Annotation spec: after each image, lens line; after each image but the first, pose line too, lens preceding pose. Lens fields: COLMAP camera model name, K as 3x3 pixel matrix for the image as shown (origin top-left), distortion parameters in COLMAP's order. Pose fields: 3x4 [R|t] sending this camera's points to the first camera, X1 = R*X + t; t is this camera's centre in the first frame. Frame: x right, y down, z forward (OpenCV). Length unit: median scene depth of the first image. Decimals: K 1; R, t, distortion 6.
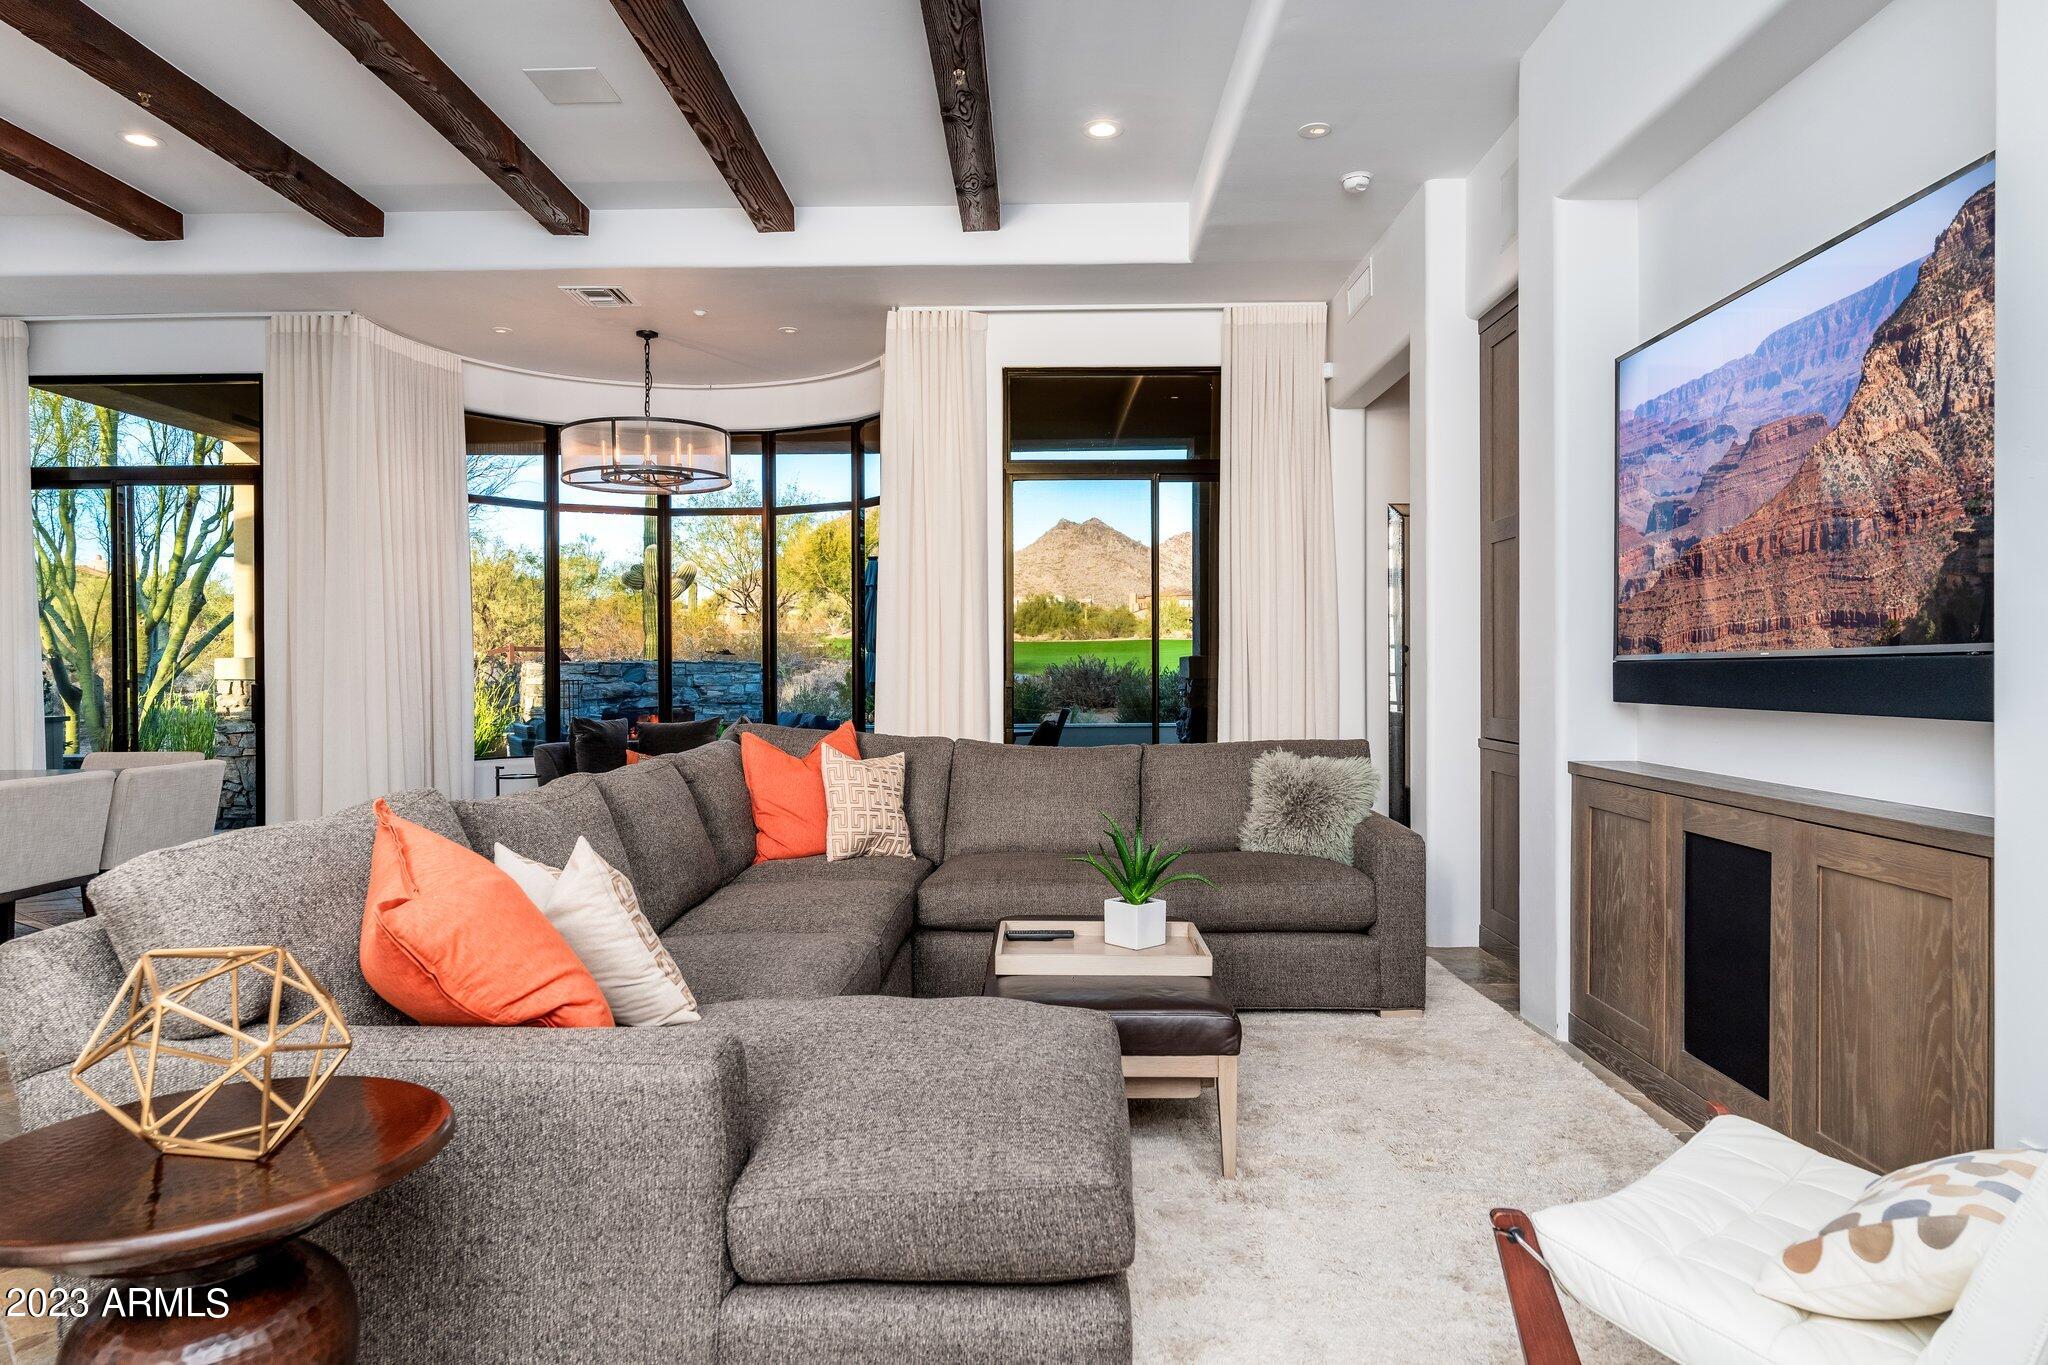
lens RADIAL K [[1273.0, 0, 1026.3], [0, 1273.0, 681.2], [0, 0, 1]] dist [-0.009772, 0.001910]
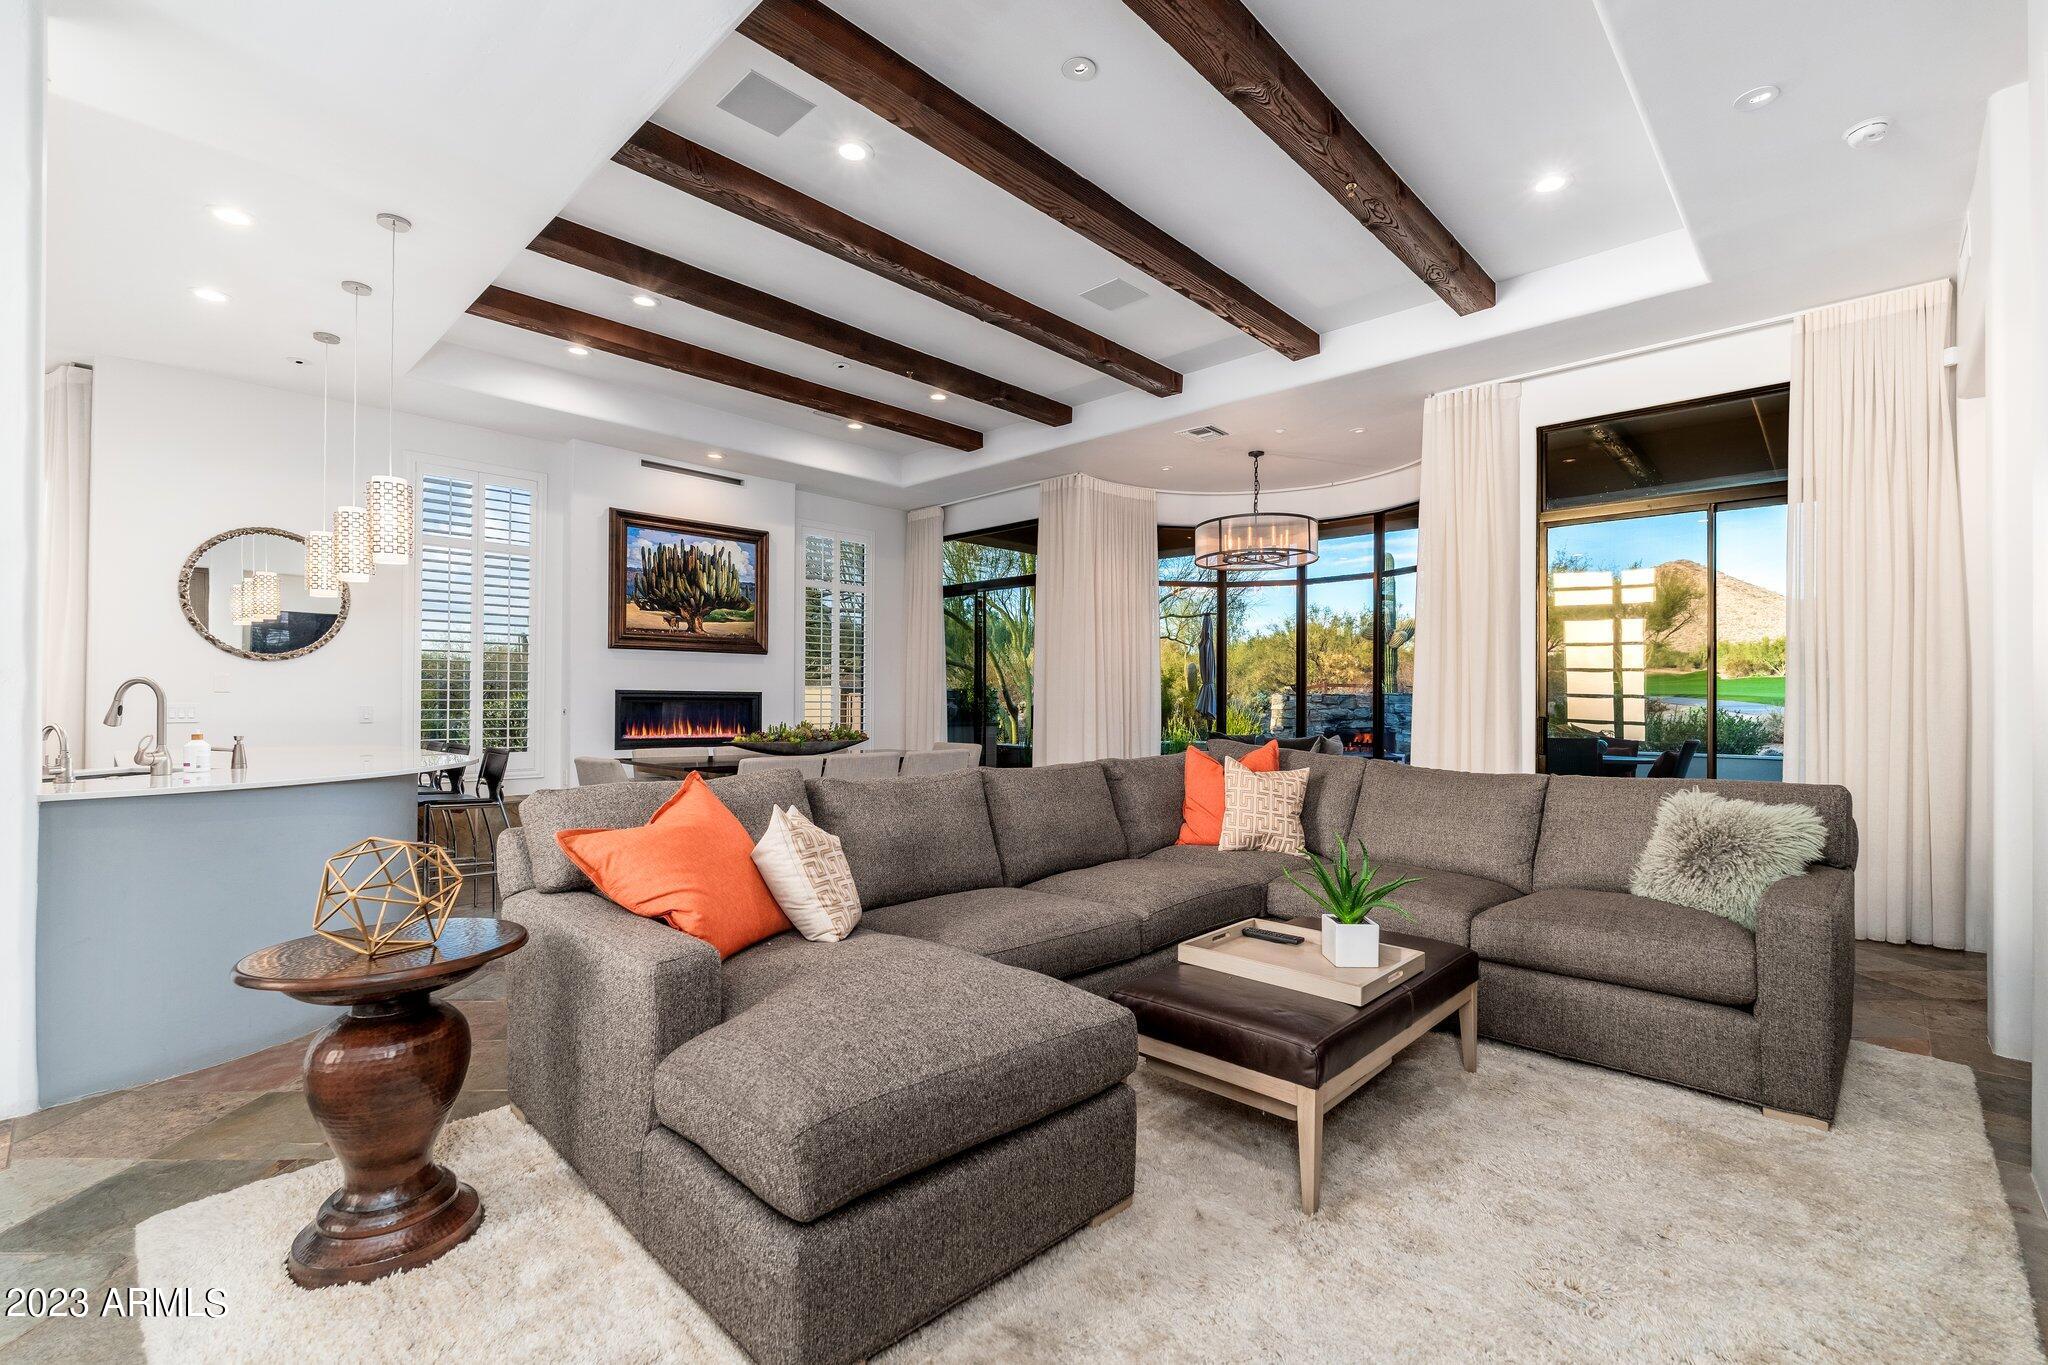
lens RADIAL K [[900.4, 0, 1021.2], [0, 900.4, 690.9], [0, 0, 1]] dist [-0.003407, 0.001332]
pose [[0.732610, 0.001094, -0.680647, 0.212020], [-0.014241, 0.999804, -0.013721, -0.000922], [0.680499, 0.019745, 0.732483, 0.146840]]
